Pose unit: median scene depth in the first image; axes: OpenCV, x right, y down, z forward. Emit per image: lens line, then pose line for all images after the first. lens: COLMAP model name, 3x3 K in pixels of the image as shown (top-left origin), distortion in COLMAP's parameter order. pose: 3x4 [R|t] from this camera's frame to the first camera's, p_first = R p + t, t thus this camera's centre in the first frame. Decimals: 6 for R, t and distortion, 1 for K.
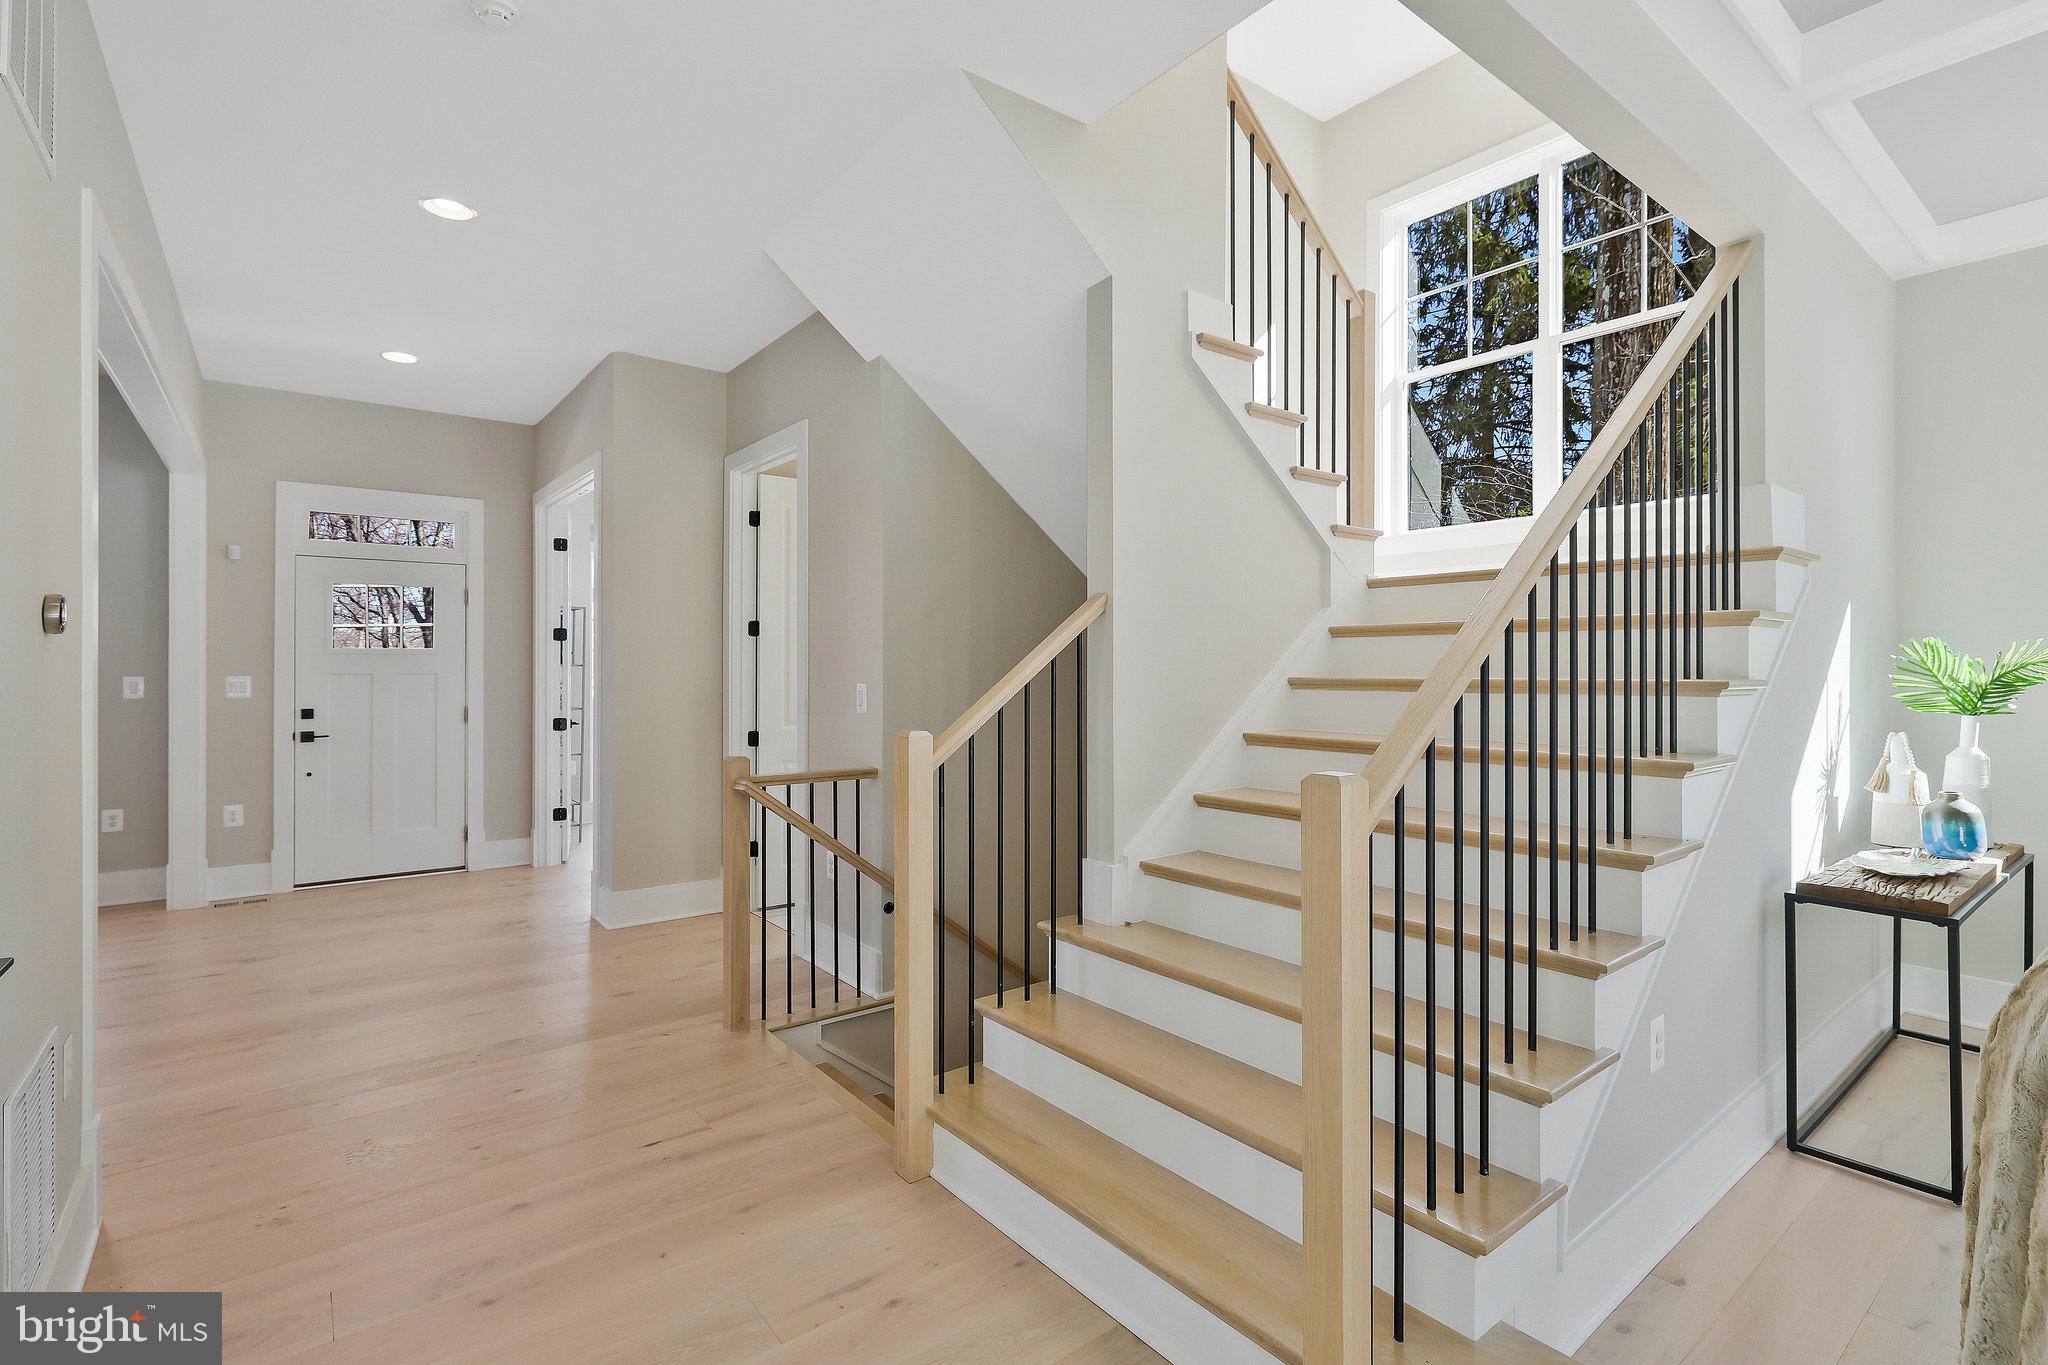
lens RADIAL K [[972.2, 0, 1035.6], [0, 972.2, 664.4], [0, 0, 1]] dist [0.002113, 0.000144]
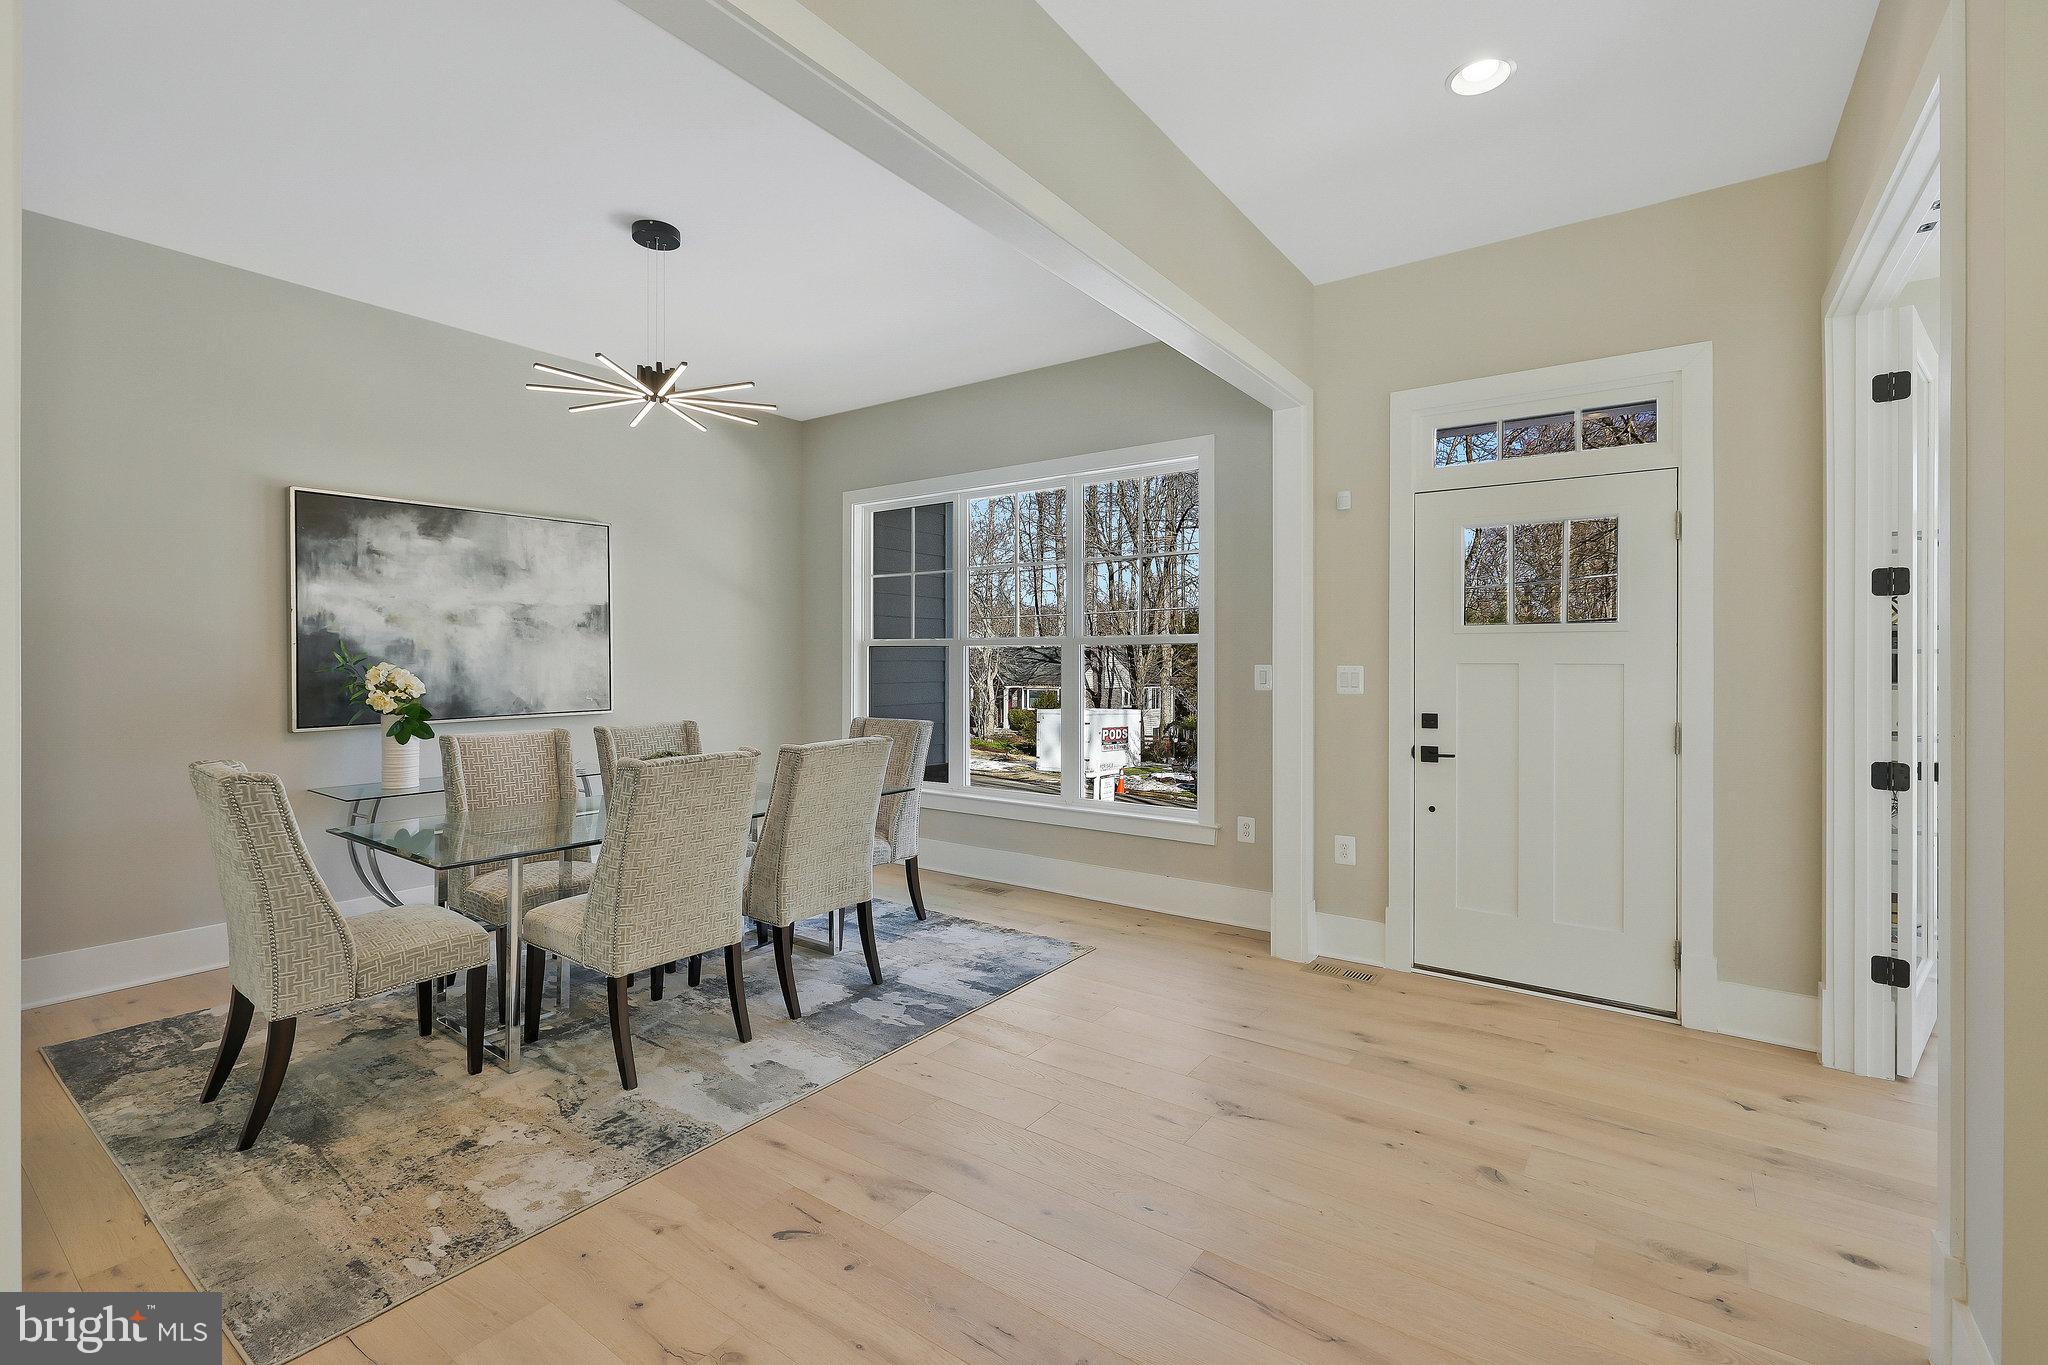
lens RADIAL K [[903.4, 0, 1003.0], [0, 903.4, 655.8], [0, 0, 1]] dist [-0.001148, 0.000529]
pose [[0.274612, -0.003634, -0.961548, -0.213729], [-0.003966, 0.999980, -0.004912, 0.009049], [0.961547, 0.005162, 0.274592, 0.529283]]
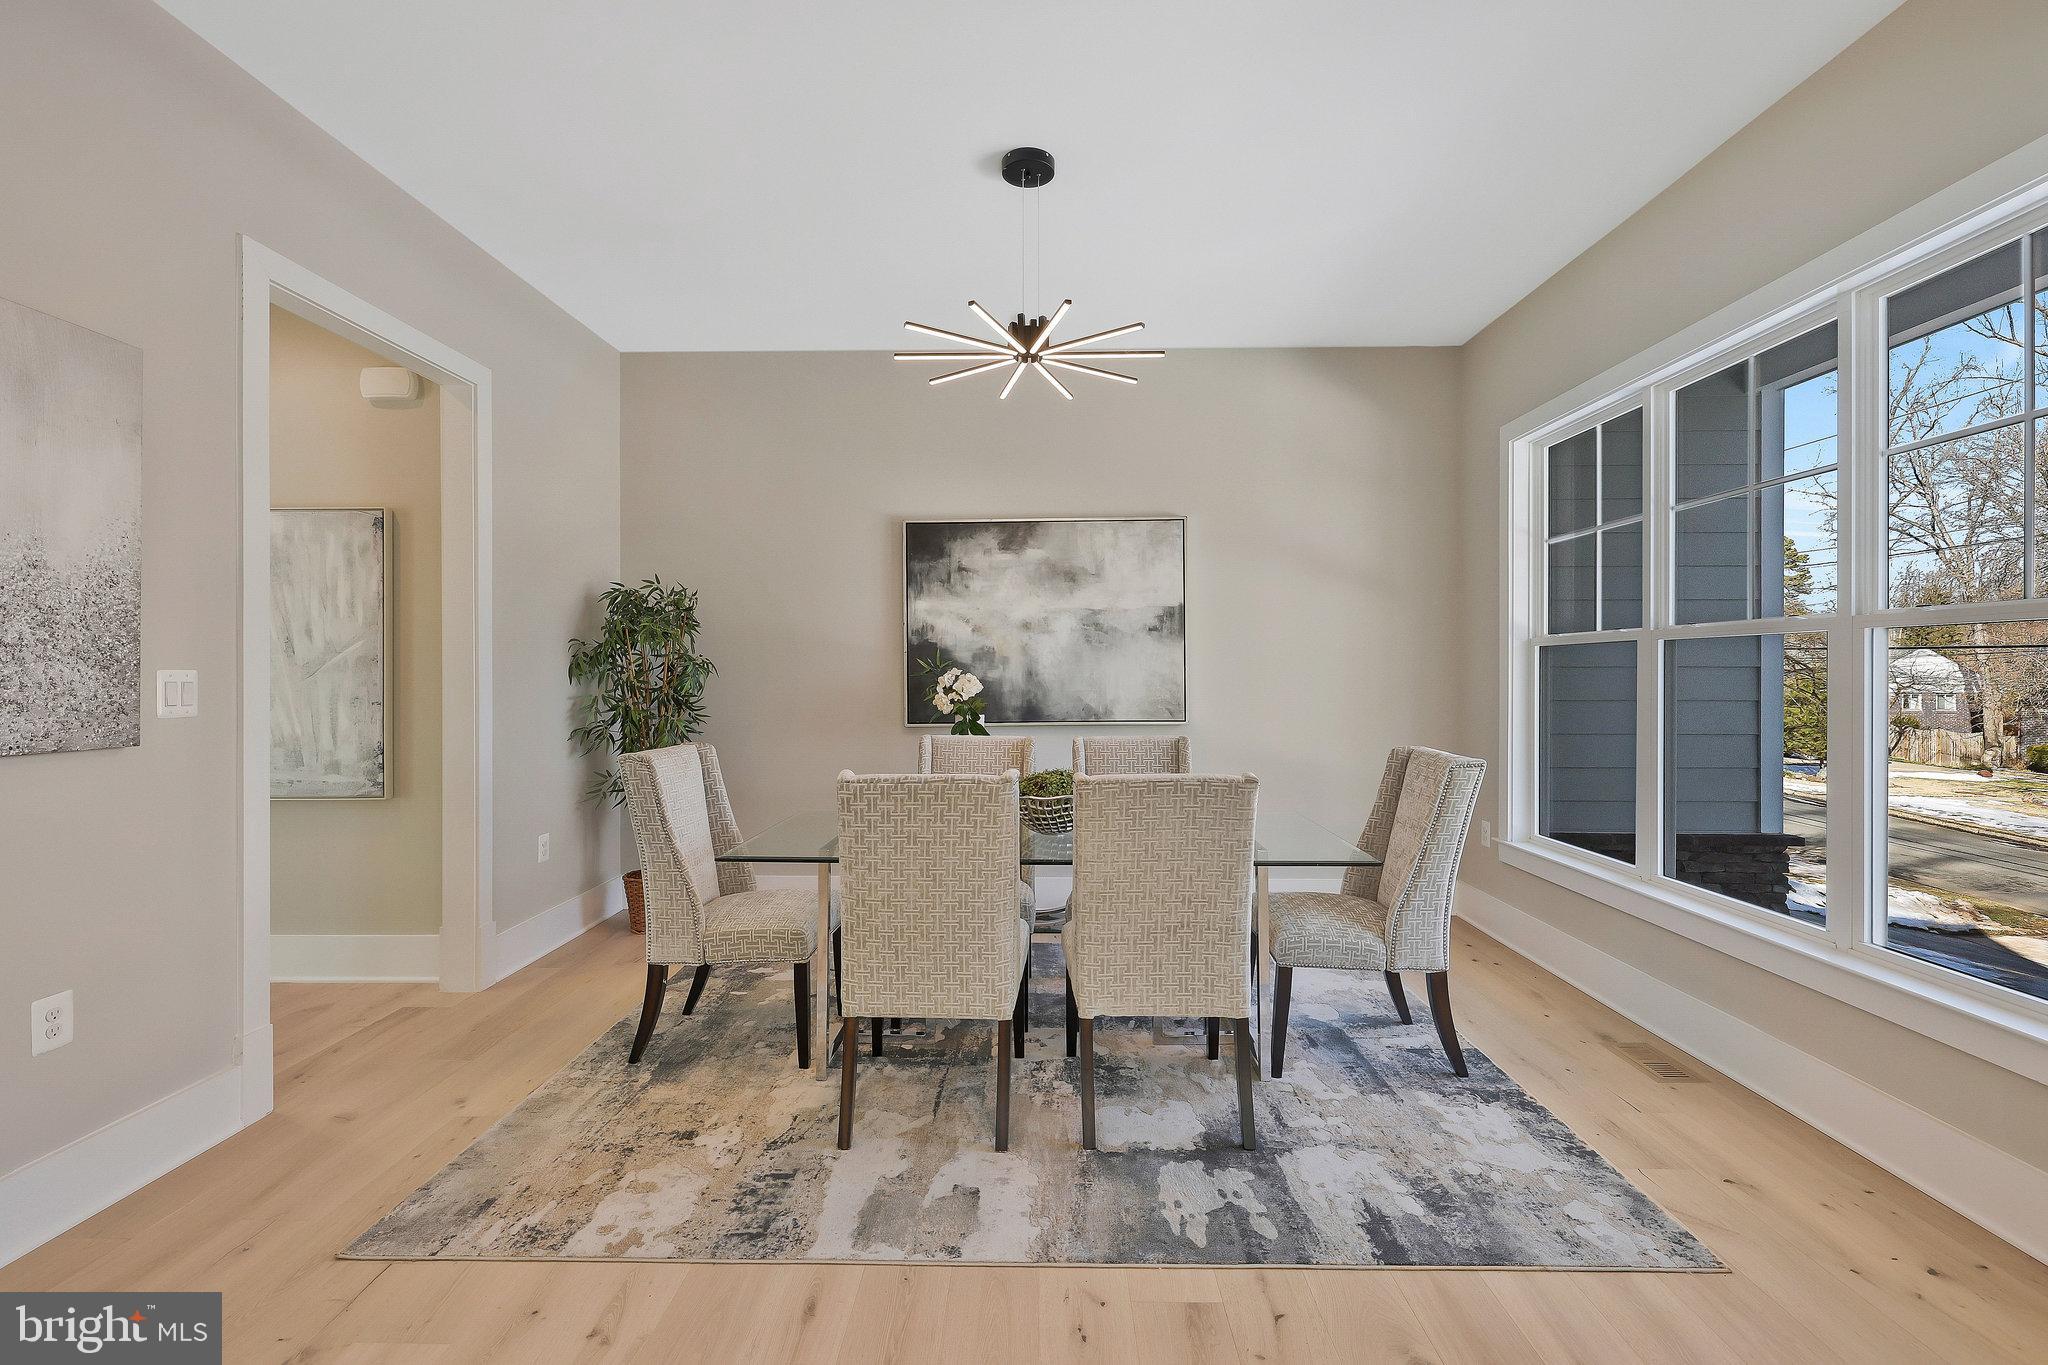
lens RADIAL K [[906.4, 0, 1024.6], [0, 906.4, 673.2], [0, 0, 1]] dist [0.001880, -0.000216]
pose [[-0.624868, -0.001332, -0.780730, -0.453233], [-0.004226, 0.999990, 0.001677, 0.015905], [0.780719, 0.004347, -0.624867, 0.799146]]
